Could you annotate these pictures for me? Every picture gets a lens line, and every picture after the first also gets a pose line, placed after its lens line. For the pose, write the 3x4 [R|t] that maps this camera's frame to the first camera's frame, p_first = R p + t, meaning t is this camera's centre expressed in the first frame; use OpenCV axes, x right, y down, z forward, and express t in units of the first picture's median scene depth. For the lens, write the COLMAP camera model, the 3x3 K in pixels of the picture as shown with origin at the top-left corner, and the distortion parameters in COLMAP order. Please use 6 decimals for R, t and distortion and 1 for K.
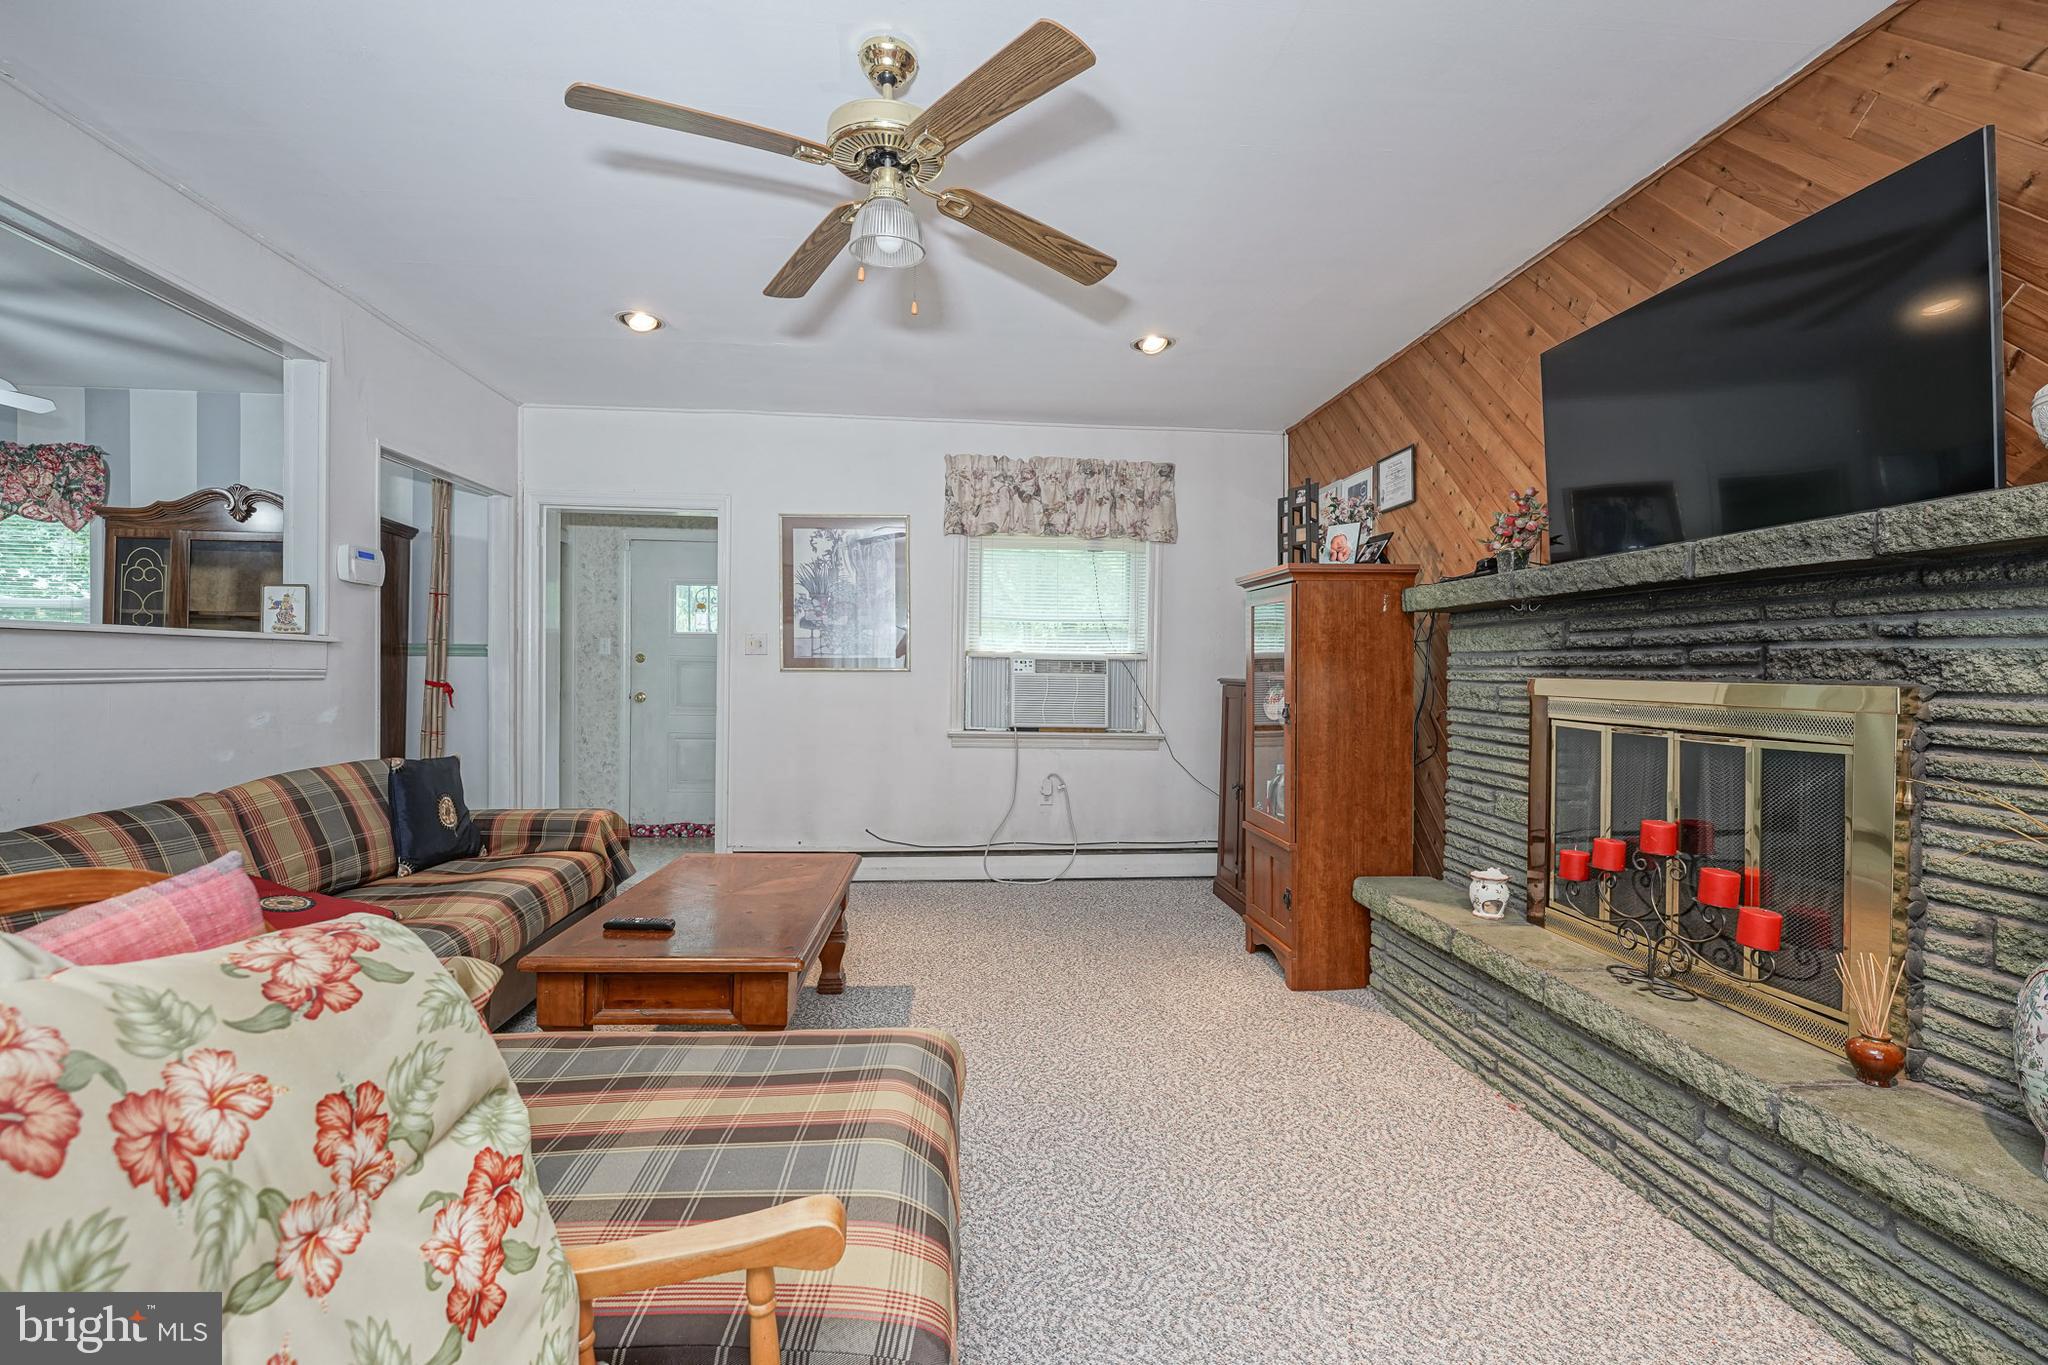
lens RADIAL K [[868.2, 0, 1020.0], [0, 868.2, 672.8], [0, 0, 1]] dist [-0.000133, 0.000008]
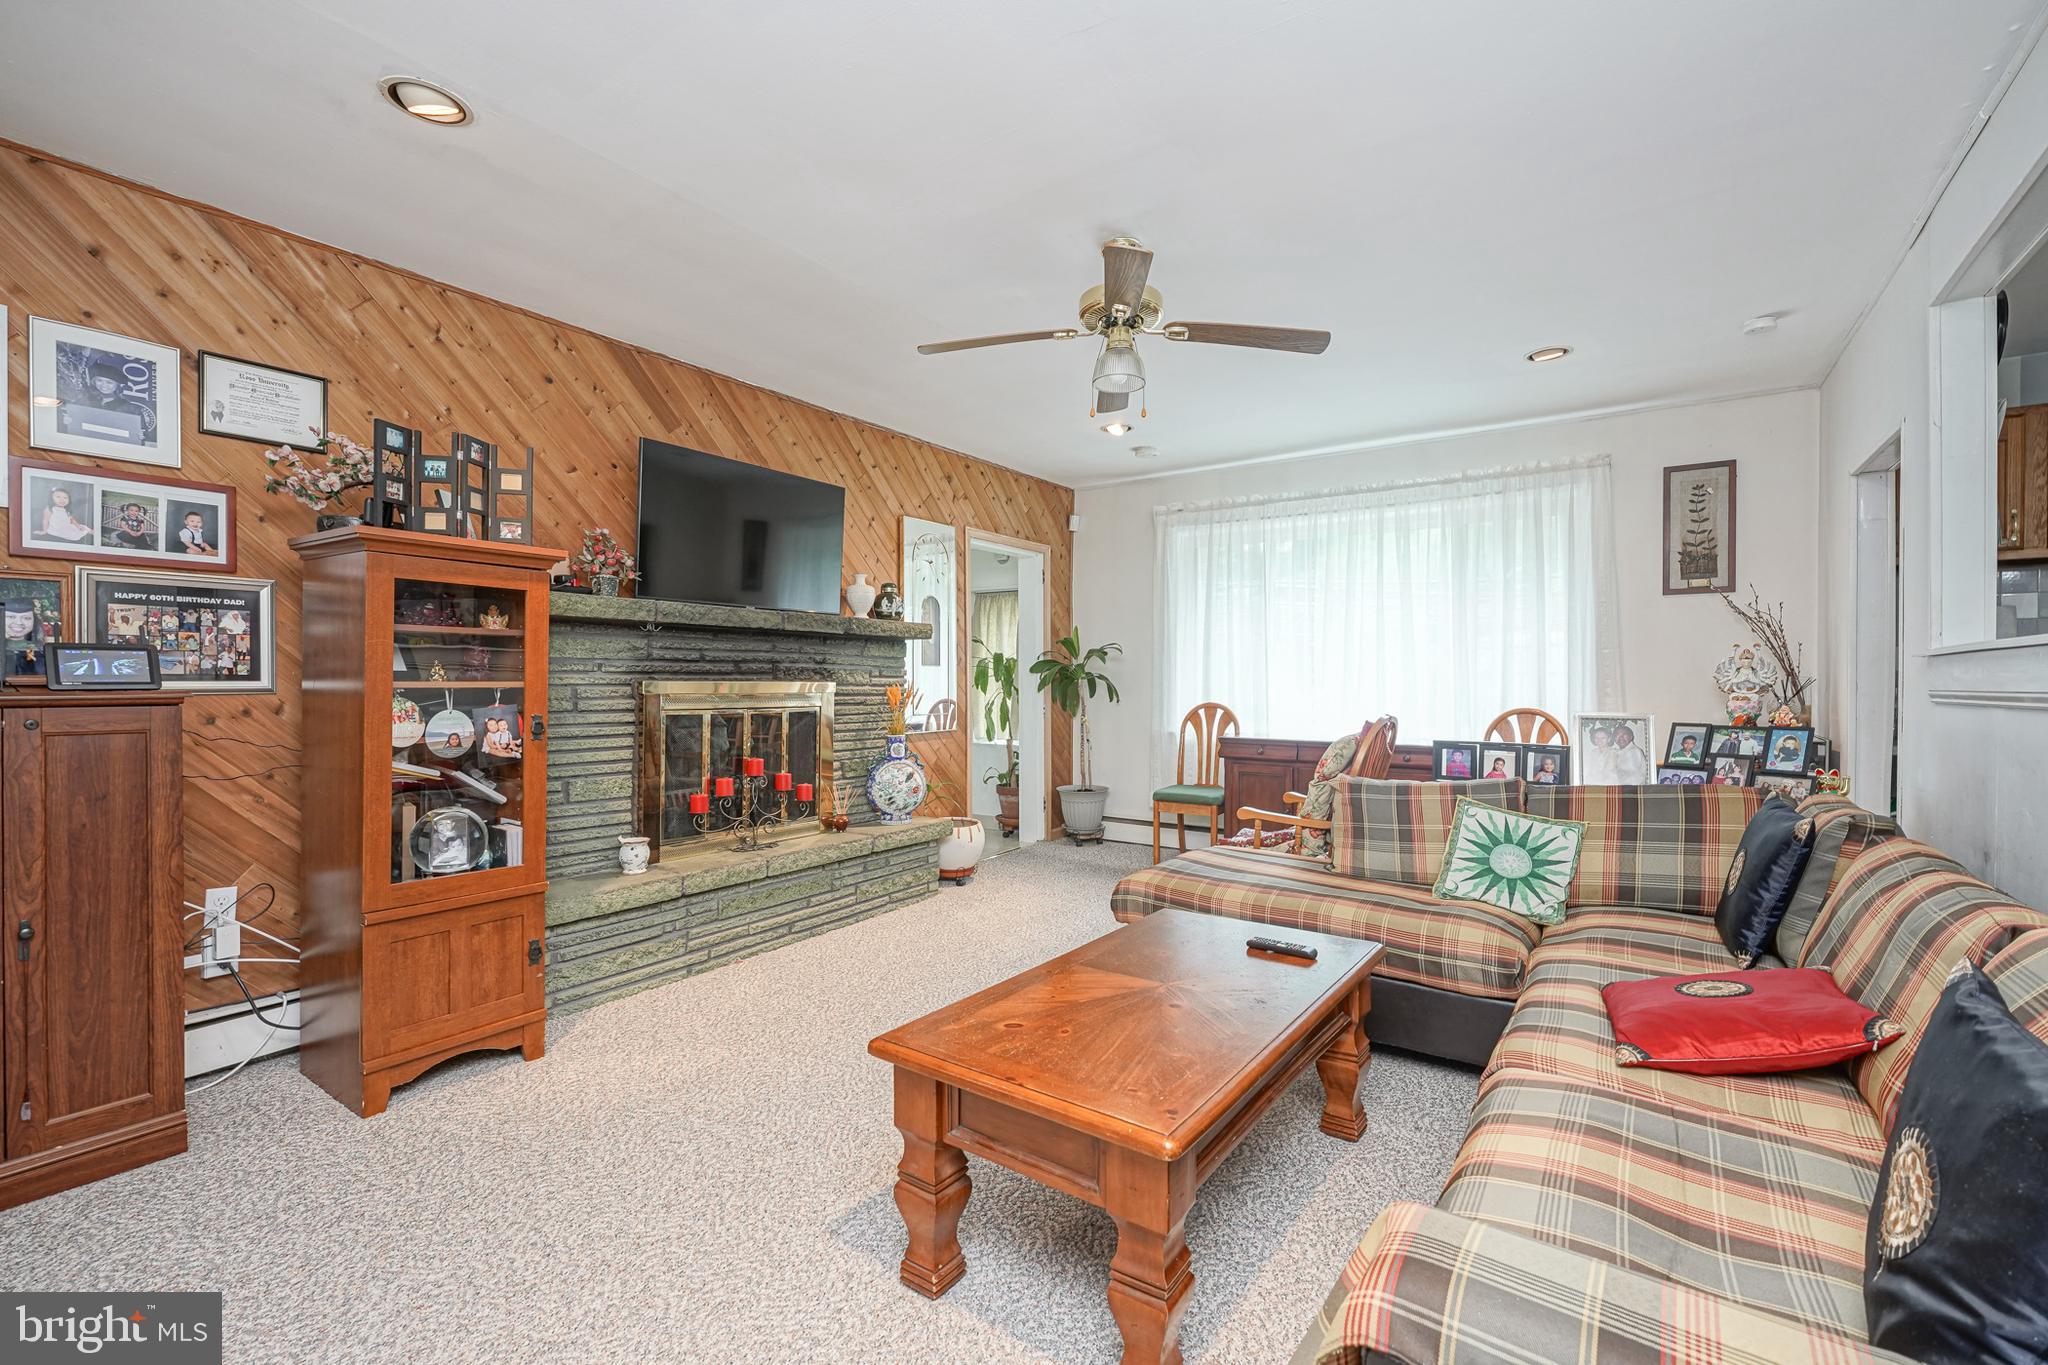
lens RADIAL K [[868.2, 0, 1024.8], [0, 868.2, 679.2], [0, 0, 1]] dist [-0.000133, 0.000008]
pose [[-0.752237, -0.020964, 0.658560, -0.807127], [-0.014528, 0.999778, 0.015231, -0.028846], [-0.658733, 0.001890, -0.752374, 1.813439]]
